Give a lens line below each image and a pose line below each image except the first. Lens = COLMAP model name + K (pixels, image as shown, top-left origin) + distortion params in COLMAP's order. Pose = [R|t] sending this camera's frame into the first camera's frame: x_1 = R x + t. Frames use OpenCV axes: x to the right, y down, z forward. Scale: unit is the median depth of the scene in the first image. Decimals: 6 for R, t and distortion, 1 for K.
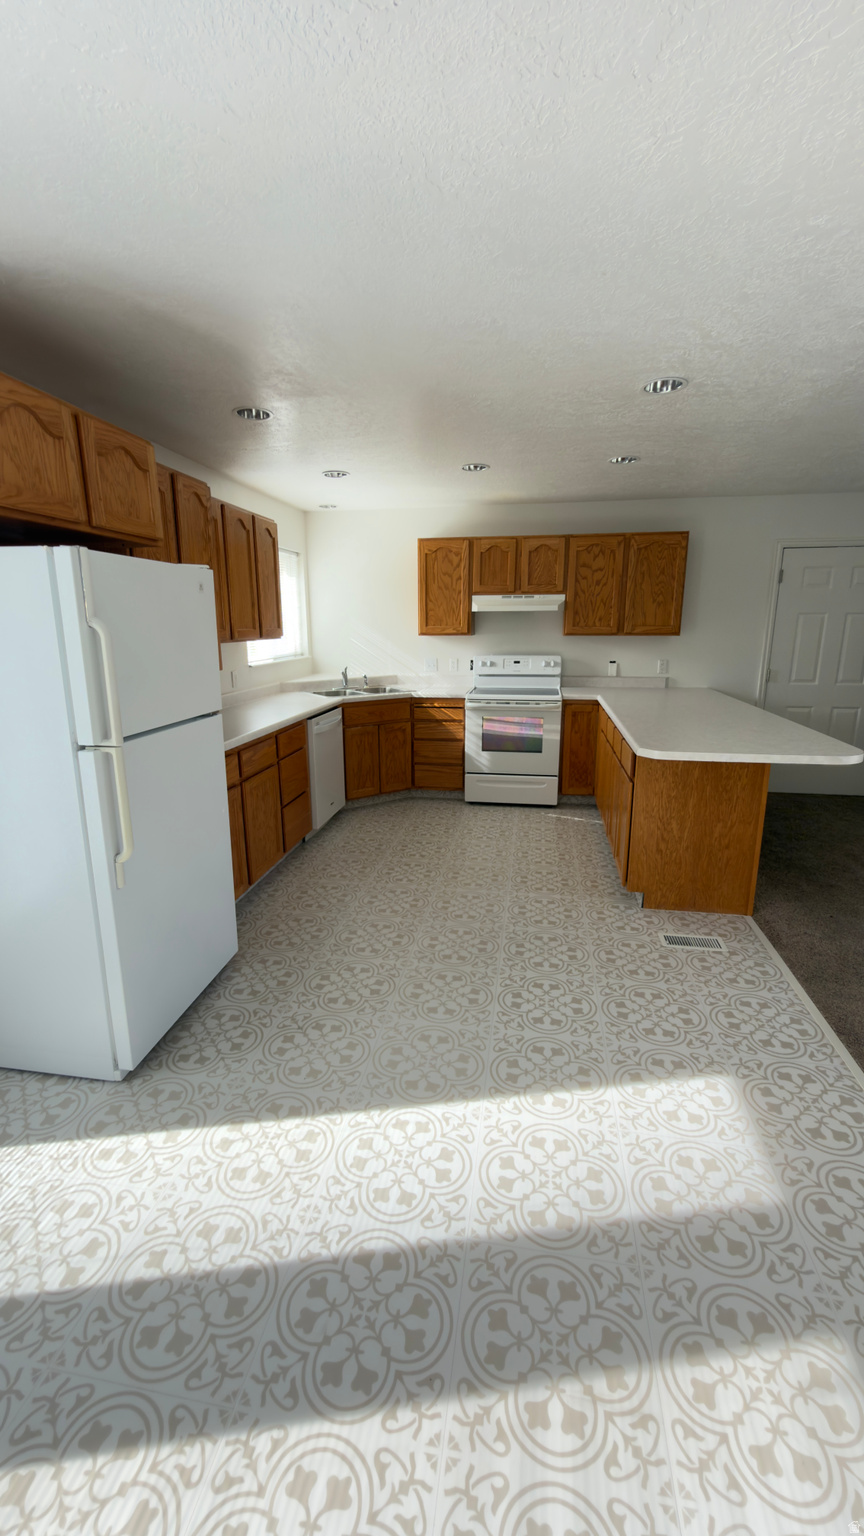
lens RADIAL K [[614.3, 0, 429.4], [0, 614.3, 764.3], [0, 0, 1]] dist [0.001485, 0.000215]
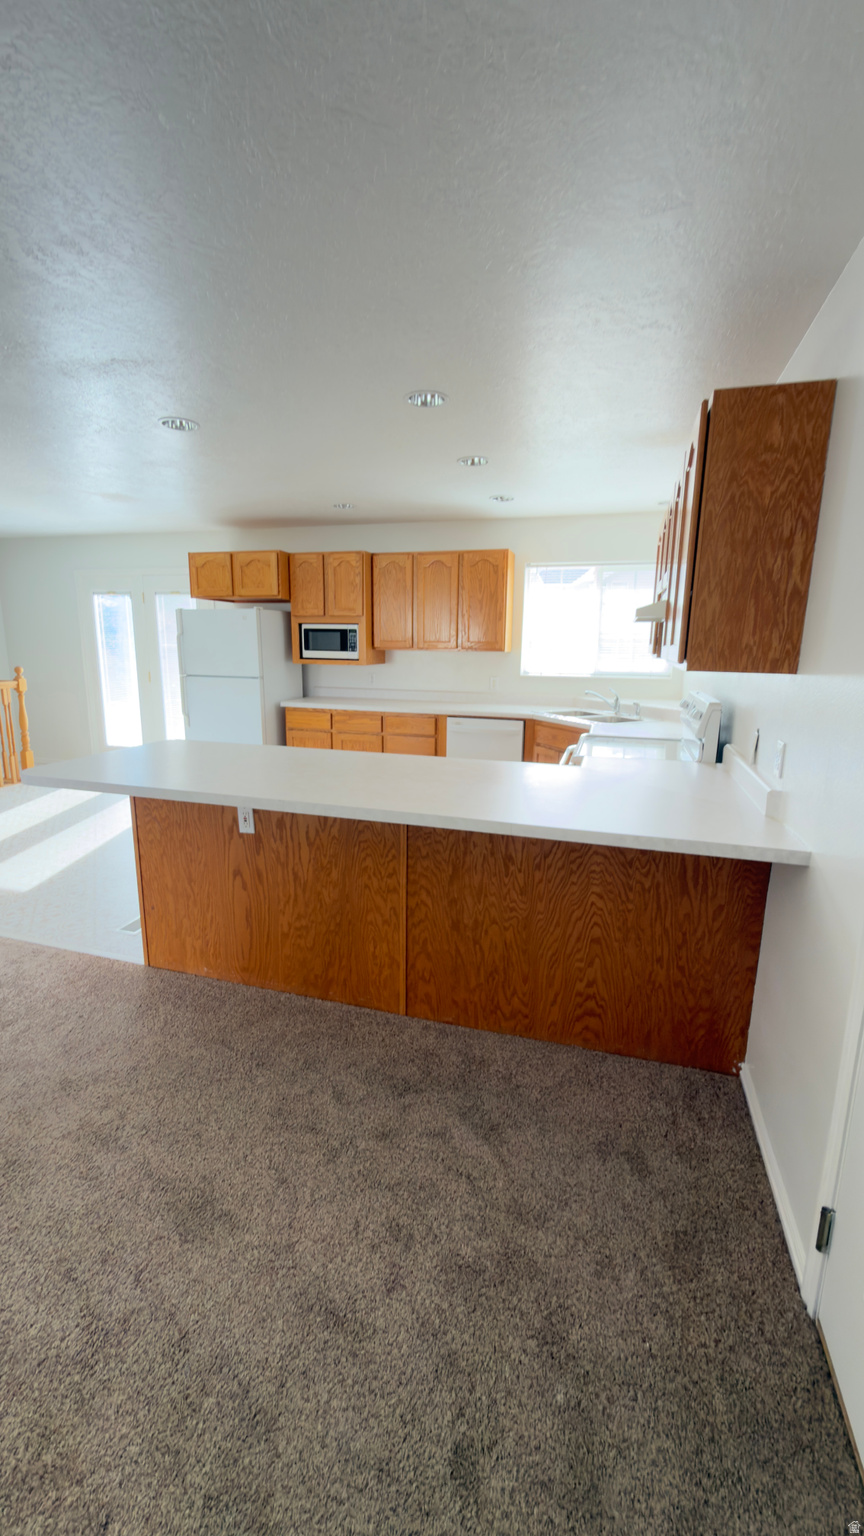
lens RADIAL K [[614.3, 0, 429.4], [0, 614.3, 764.3], [0, 0, 1]] dist [0.001485, 0.000215]
pose [[-0.125841, 0.201676, -0.971335, 0.930237], [-0.235663, 0.945014, 0.226742, -0.235767], [0.963653, 0.257441, -0.071394, 1.012372]]
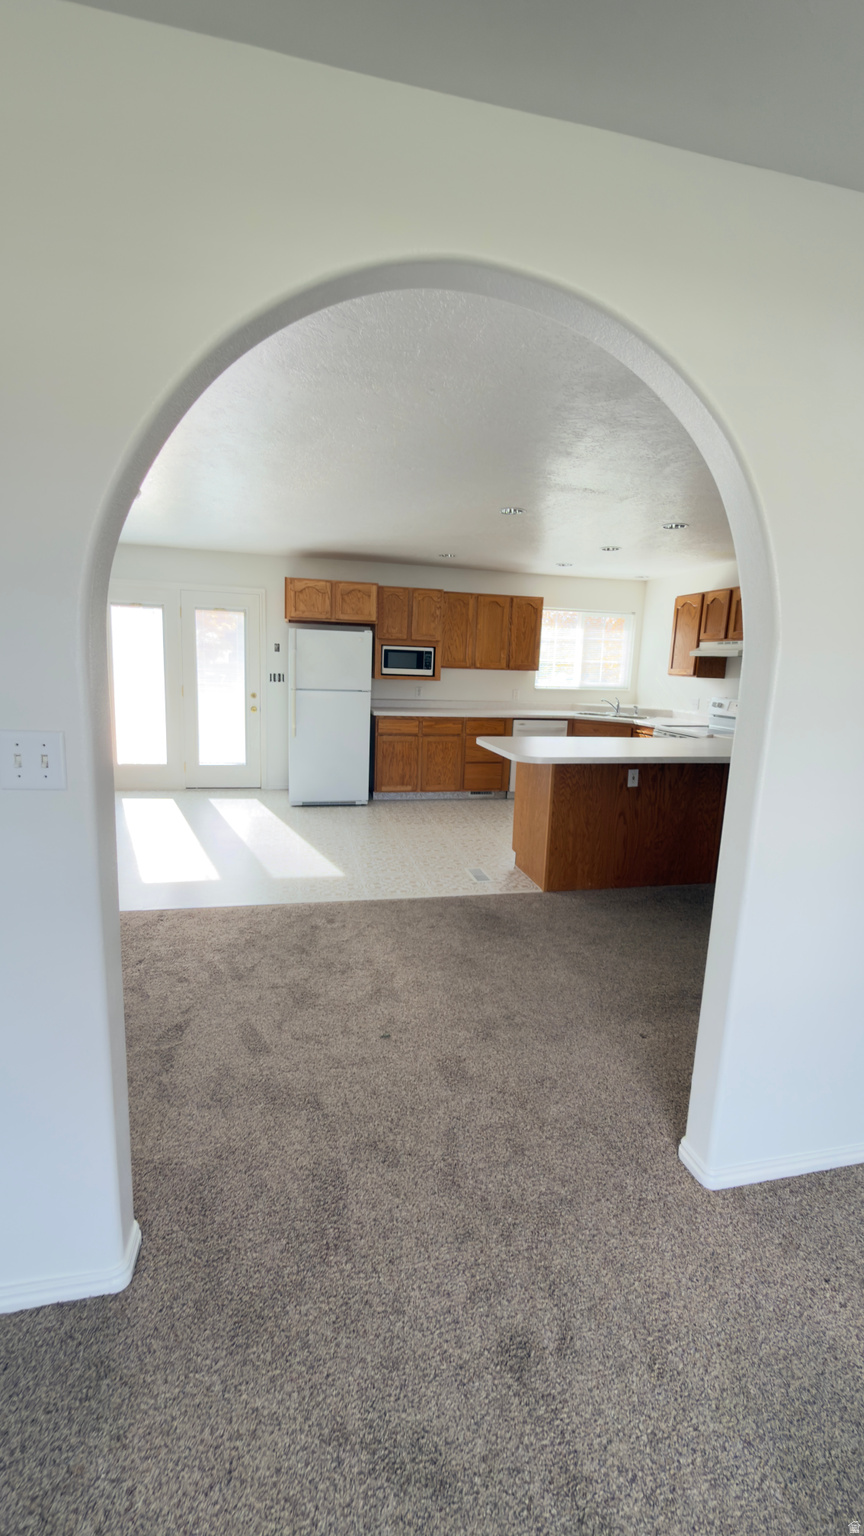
lens RADIAL K [[614.3, 0, 429.4], [0, 614.3, 764.3], [0, 0, 1]] dist [0.001485, 0.000215]
pose [[0.372554, 0.171409, -0.912043, 1.122553], [-0.245451, 0.965995, 0.081286, -0.035985], [0.894962, 0.193578, 0.401958, 0.175980]]
